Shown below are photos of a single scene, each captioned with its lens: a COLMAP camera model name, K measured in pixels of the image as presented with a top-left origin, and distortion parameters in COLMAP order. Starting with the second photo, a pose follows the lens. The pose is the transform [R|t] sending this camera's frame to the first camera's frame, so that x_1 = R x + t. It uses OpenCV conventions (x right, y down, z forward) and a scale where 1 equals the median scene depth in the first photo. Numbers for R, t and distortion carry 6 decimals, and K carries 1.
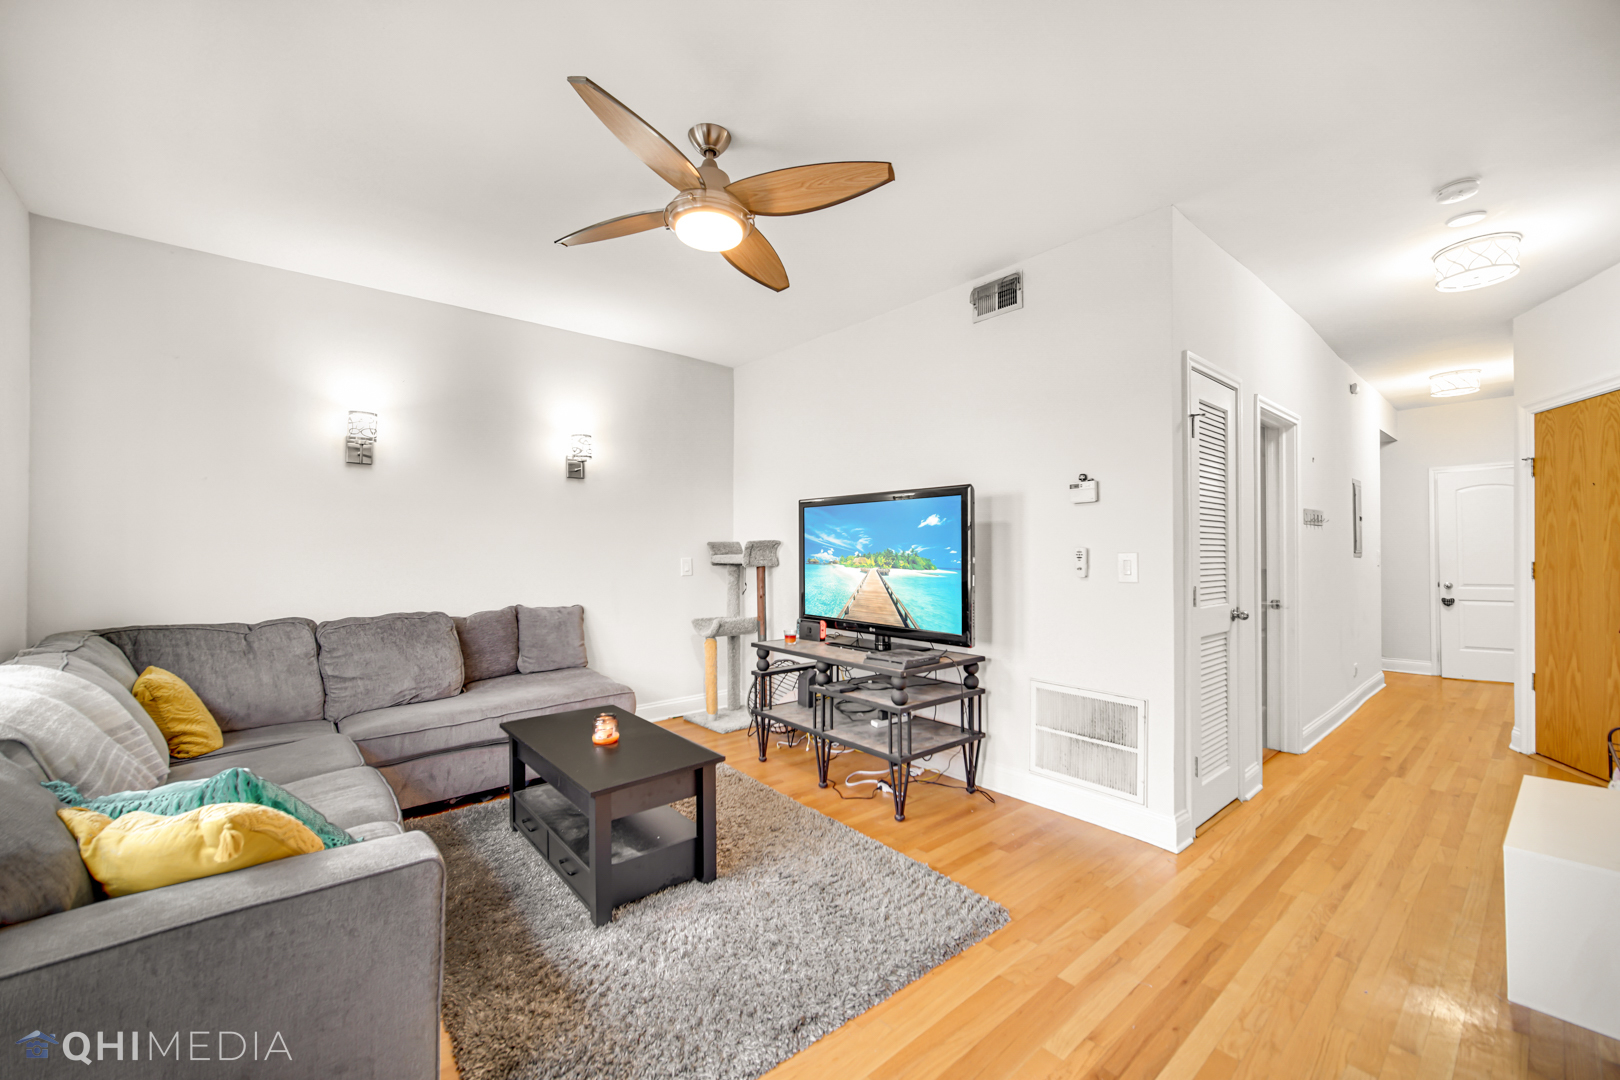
lens RADIAL K [[642.1, 0, 759.7], [0, 642.1, 547.7], [0, 0, 1]] dist [-0.000845, -0.000080]
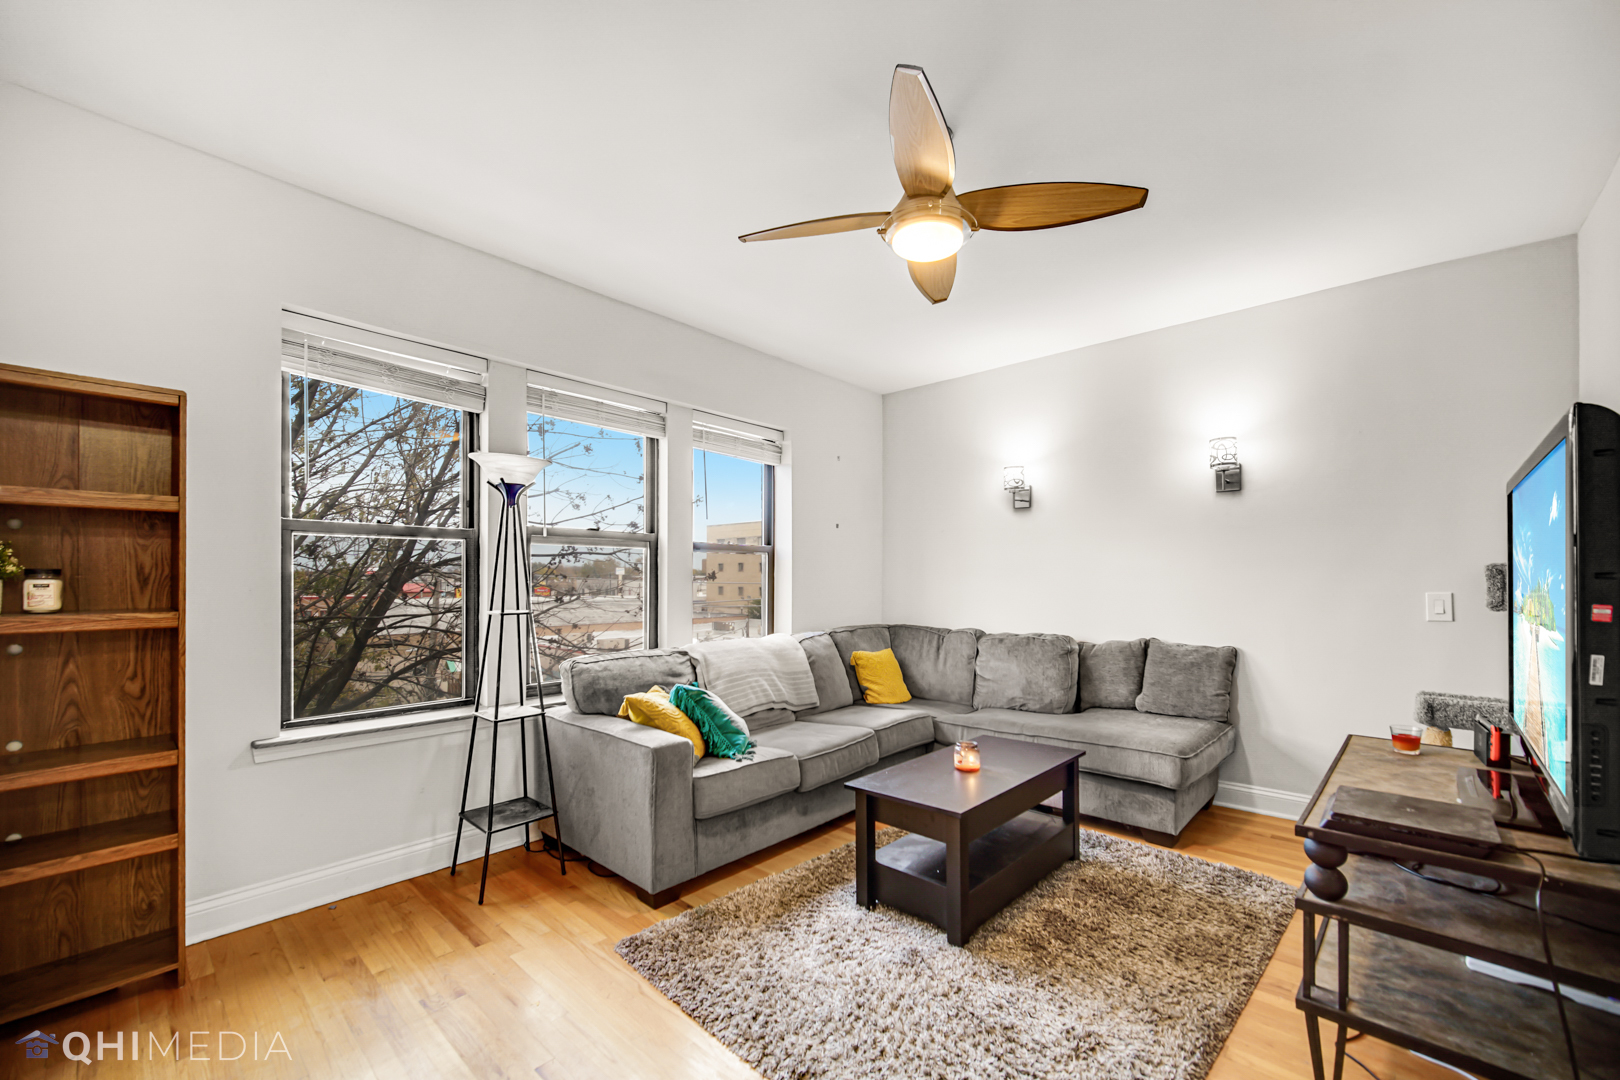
lens RADIAL K [[658.2, 0, 839.1], [0, 658.2, 573.9], [0, 0, 1]] dist [-0.000602, -0.000060]
pose [[0.171143, -0.003372, -0.985240, 0.493843], [-0.001945, 0.999991, -0.003760, 0.002138], [0.985244, 0.002560, 0.171135, 0.413876]]
